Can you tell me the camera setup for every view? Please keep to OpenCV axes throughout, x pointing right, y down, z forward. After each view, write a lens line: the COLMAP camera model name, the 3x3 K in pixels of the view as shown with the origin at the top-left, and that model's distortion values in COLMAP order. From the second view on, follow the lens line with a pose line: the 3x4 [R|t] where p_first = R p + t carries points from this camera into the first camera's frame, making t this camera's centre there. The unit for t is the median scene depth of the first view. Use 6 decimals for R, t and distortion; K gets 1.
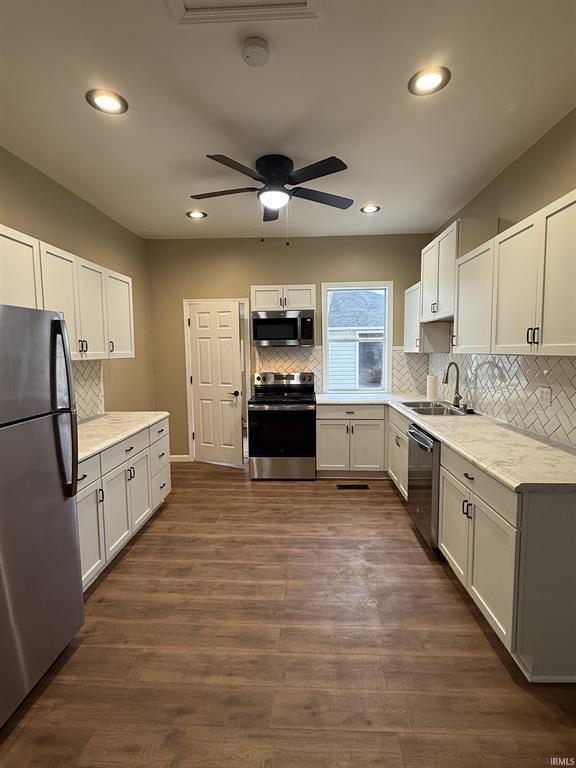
lens RADIAL K [[362.6, 0, 286.7], [0, 362.6, 384.7], [0, 0, 1]] dist [-0.017883, -0.000205]
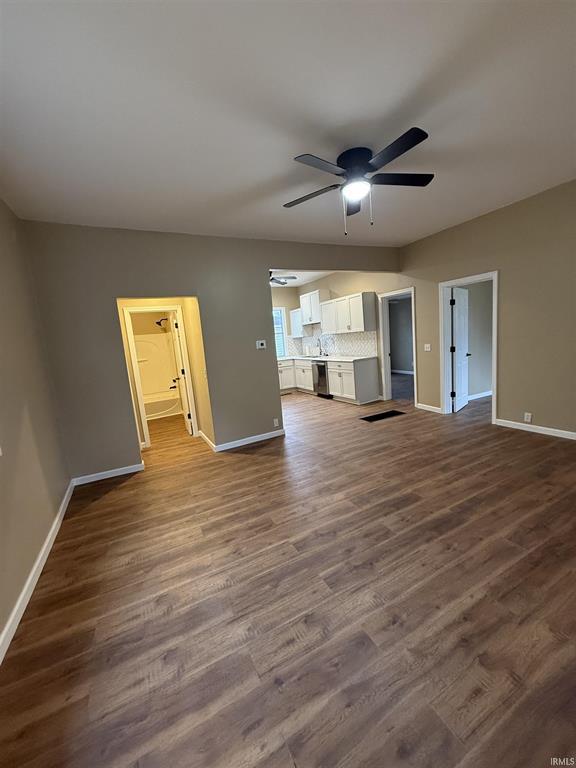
lens RADIAL K [[304.4, 0, 289.5], [0, 304.4, 387.3], [0, 0, 1]] dist [-0.000654, 0.000084]
pose [[0.862667, -0.140760, 0.485790, -0.889712], [0.122442, 0.990044, 0.069437, 0.113267], [-0.490727, -0.000420, 0.871313, -0.891685]]
